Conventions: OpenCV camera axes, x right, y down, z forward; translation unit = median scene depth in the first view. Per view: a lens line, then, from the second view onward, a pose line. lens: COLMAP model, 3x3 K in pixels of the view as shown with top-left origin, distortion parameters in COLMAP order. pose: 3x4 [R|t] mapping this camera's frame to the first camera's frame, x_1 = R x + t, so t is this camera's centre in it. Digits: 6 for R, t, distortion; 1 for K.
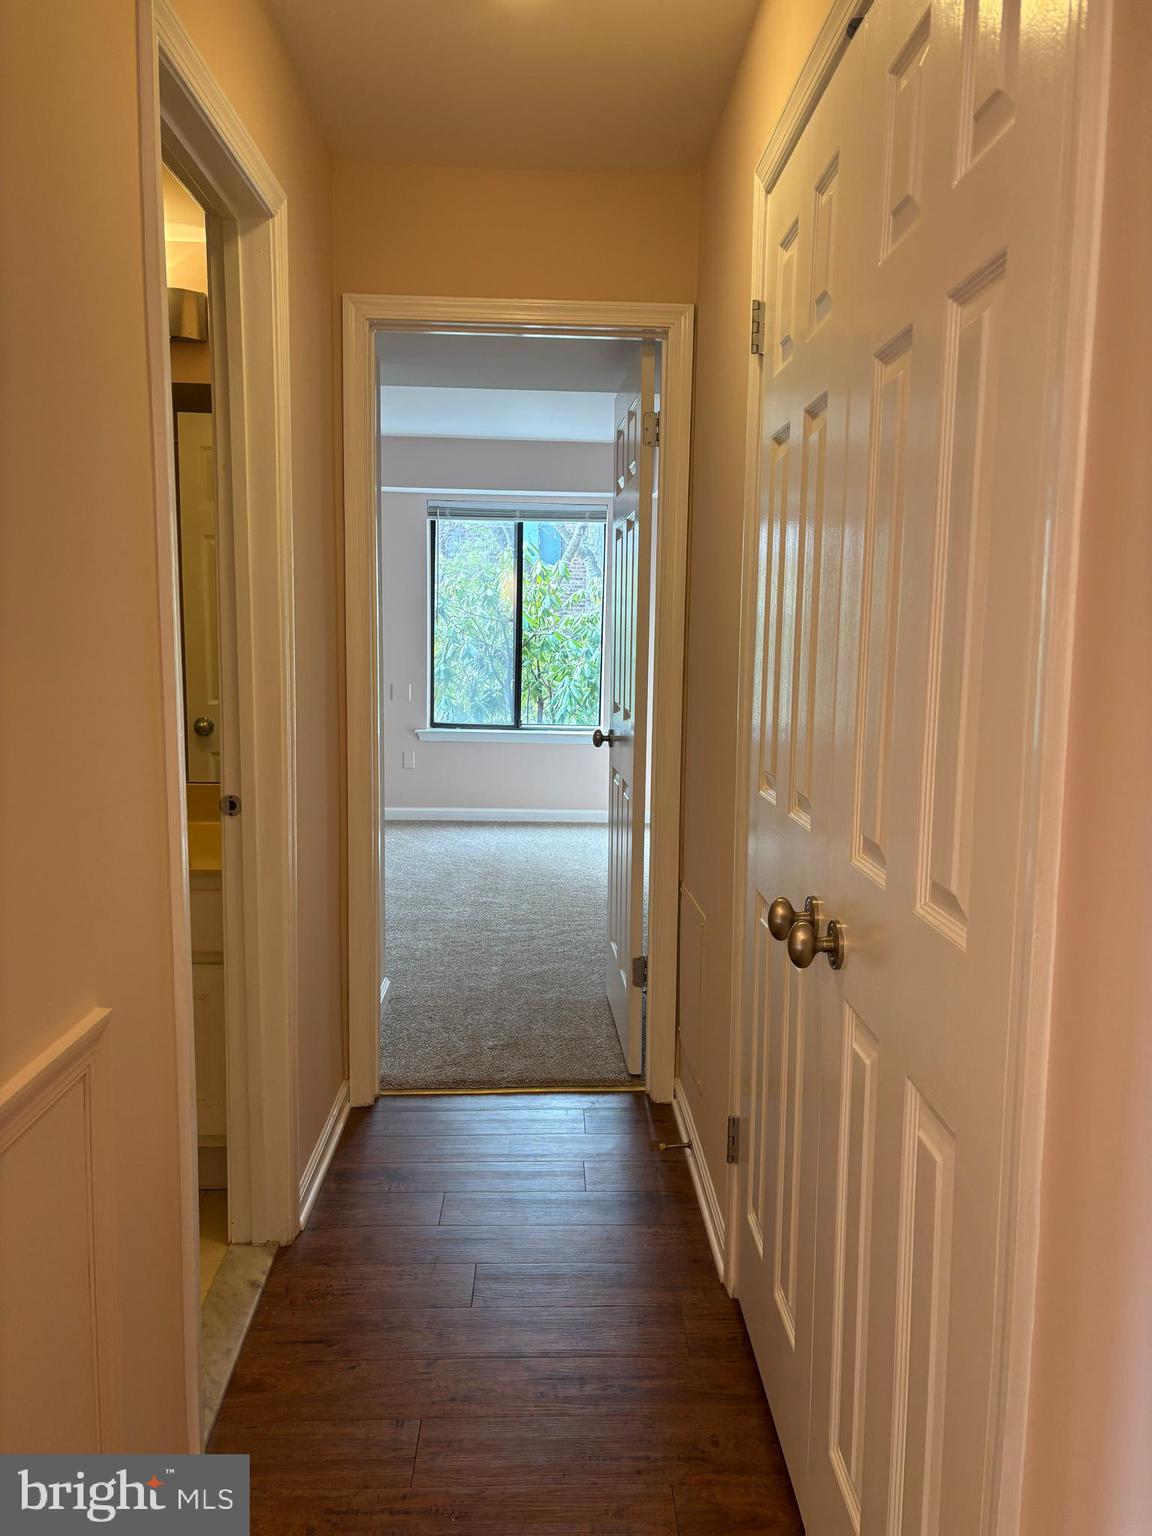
lens RADIAL K [[1152.4, 0, 576.0], [0, 1152.4, 768.0], [0, 0, 1]] dist [0.062337, -0.125916]
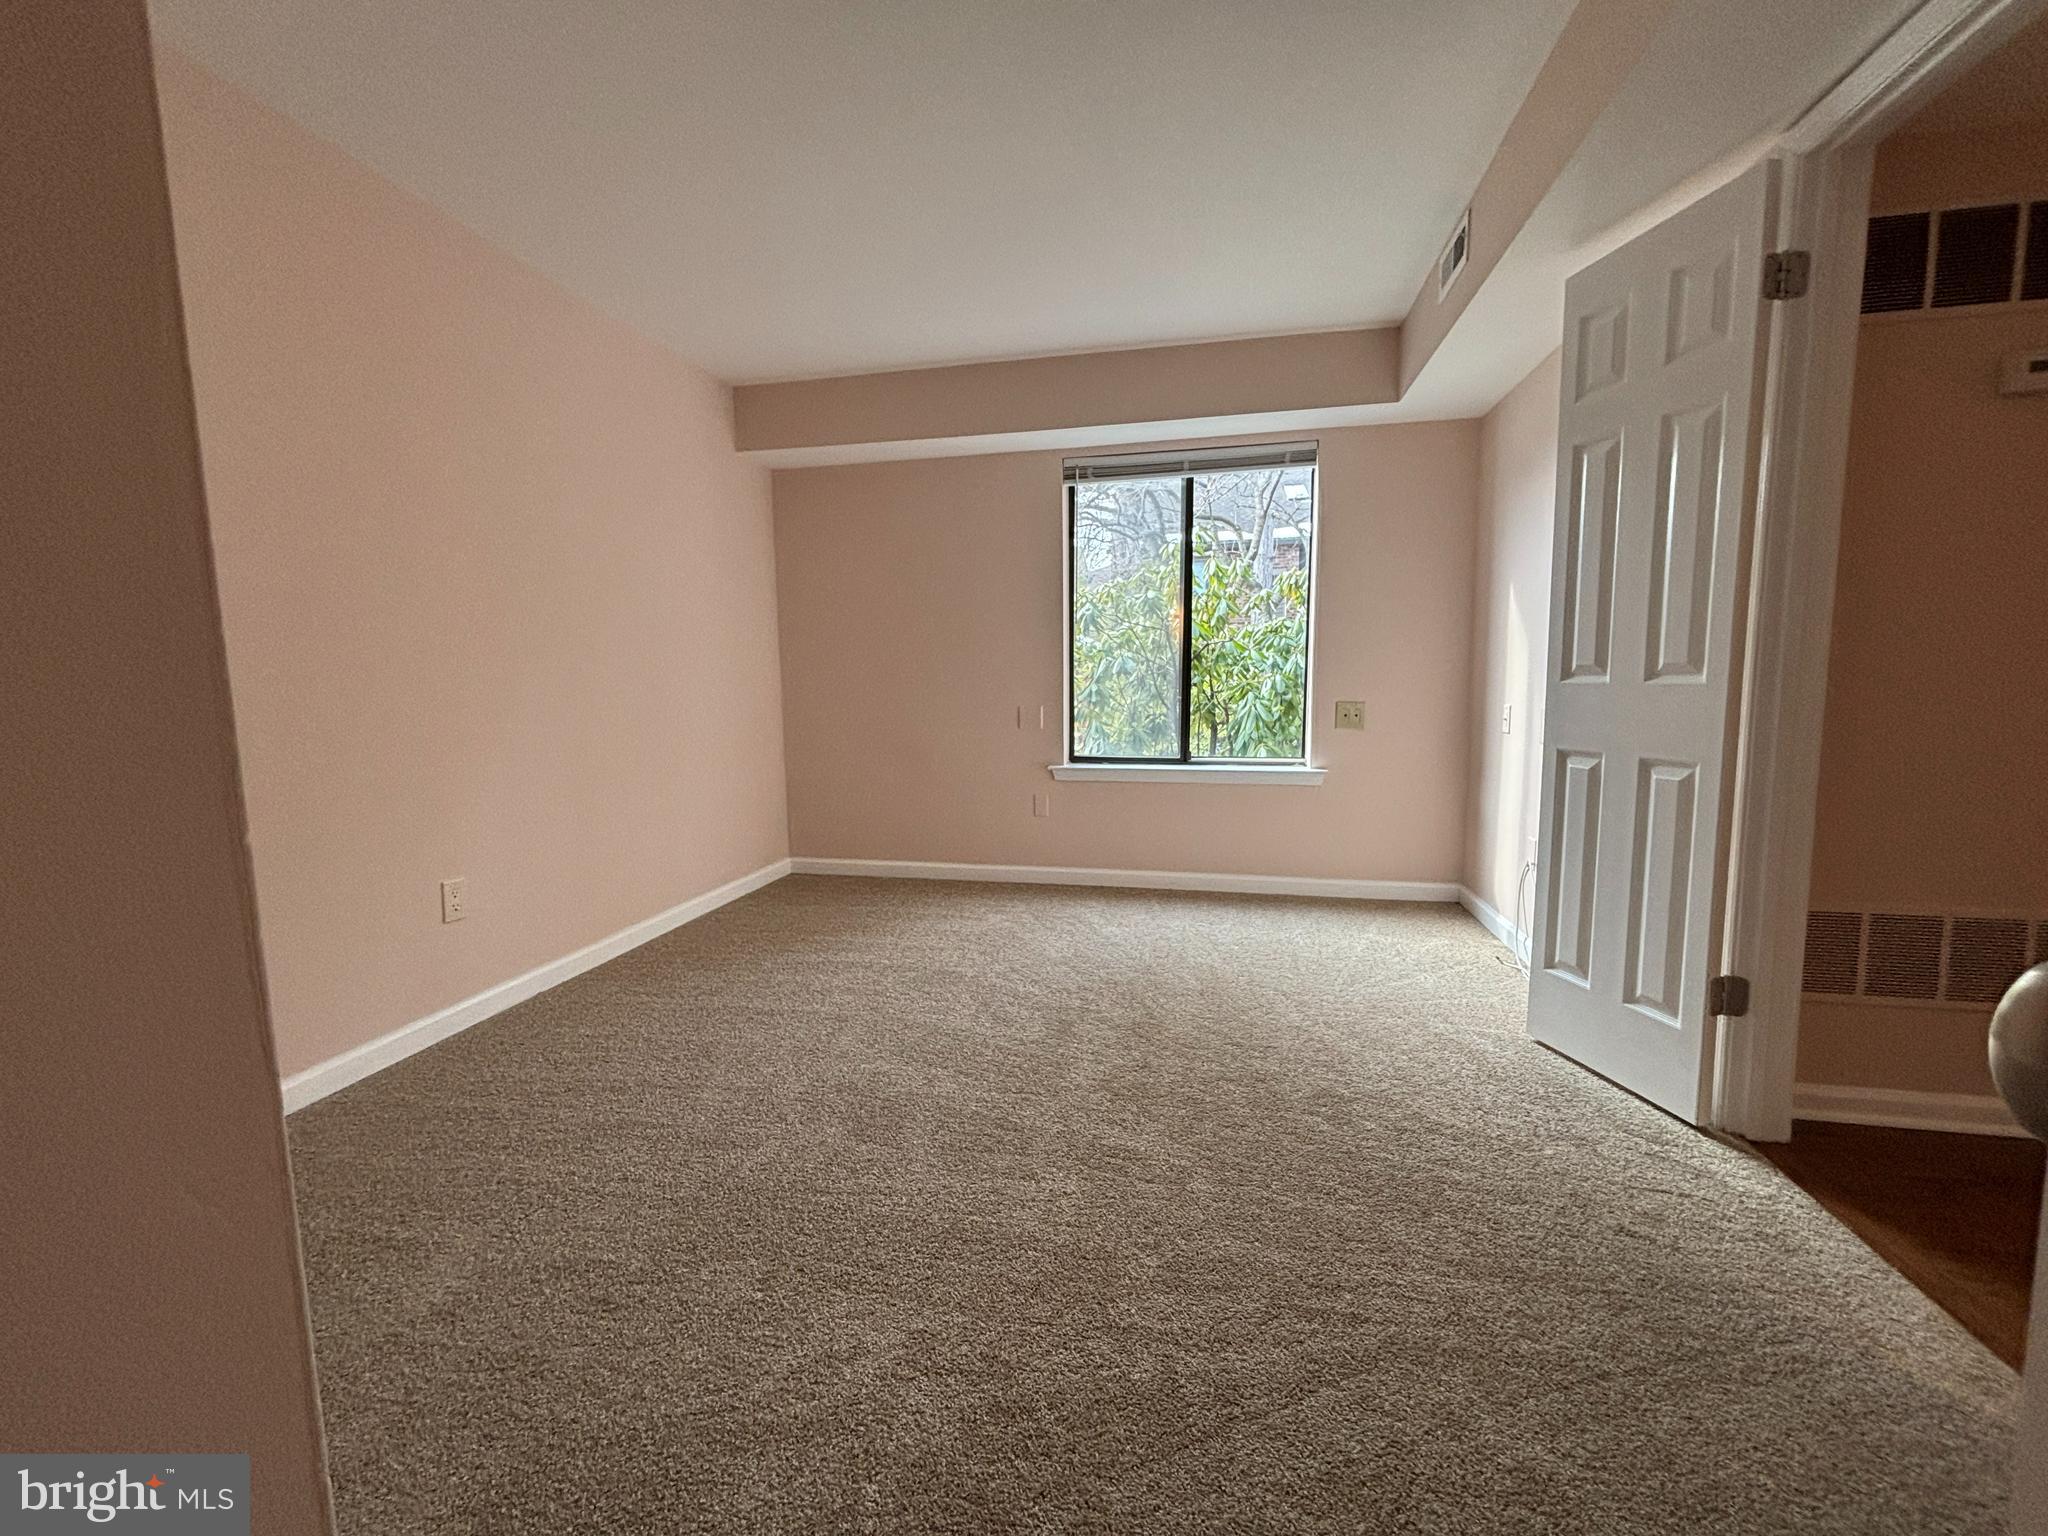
lens RADIAL K [[828.3, 0, 1016.5], [0, 828.3, 795.0], [0, 0, 1]] dist [0.001795, 0.000028]
pose [[0.968169, 0.001809, -0.250292, -0.020355], [0.002779, 0.999835, 0.017973, -0.021264], [0.250283, -0.018097, 0.968003, 0.412882]]
